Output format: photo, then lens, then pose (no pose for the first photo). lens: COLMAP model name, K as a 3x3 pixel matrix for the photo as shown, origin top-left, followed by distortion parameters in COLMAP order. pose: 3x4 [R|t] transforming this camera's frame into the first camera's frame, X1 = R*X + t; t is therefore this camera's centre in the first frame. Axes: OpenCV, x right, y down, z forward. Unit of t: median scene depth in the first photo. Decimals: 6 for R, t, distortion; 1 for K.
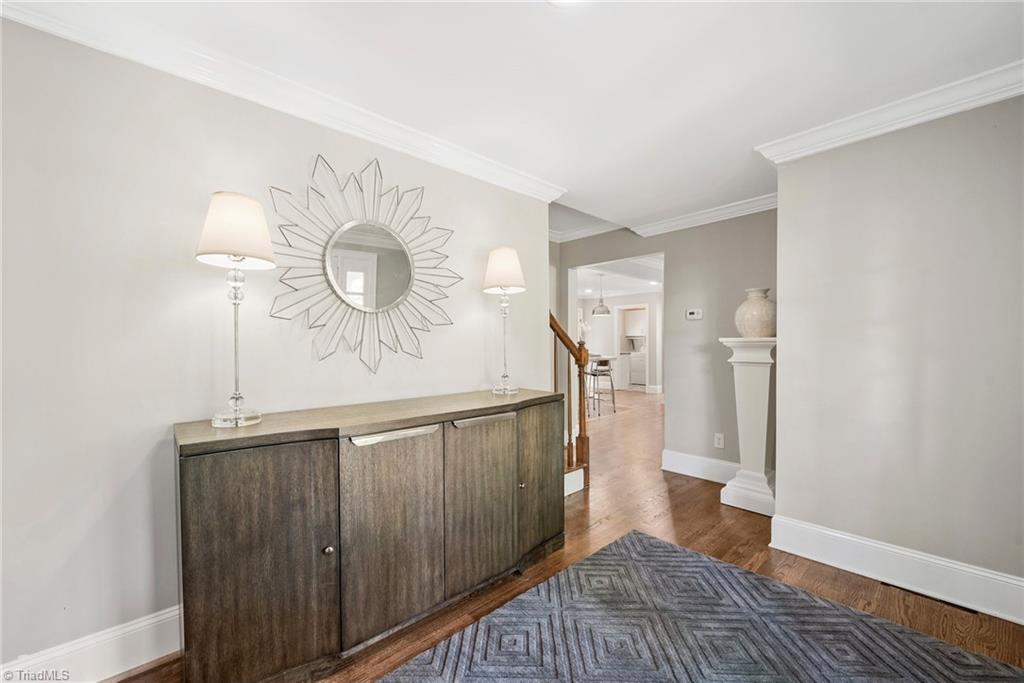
lens RADIAL K [[395.9, 0, 511.9], [0, 395.9, 348.0], [0, 0, 1]] dist [-0.002661, -0.000400]
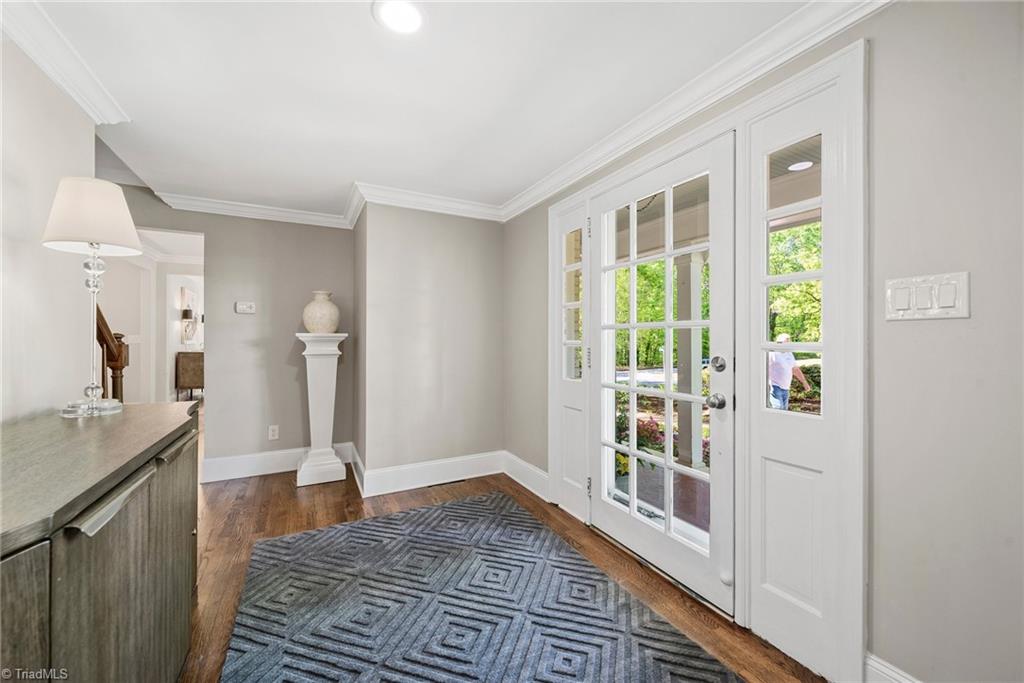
lens RADIAL K [[395.9, 0, 491.3], [0, 395.9, 336.2], [0, 0, 1]] dist [-0.002661, -0.000400]
pose [[0.280774, 0.013353, 0.959681, -0.507338], [0.005323, 0.999866, -0.015470, 0.003920], [-0.959759, 0.009452, 0.280666, 0.266053]]
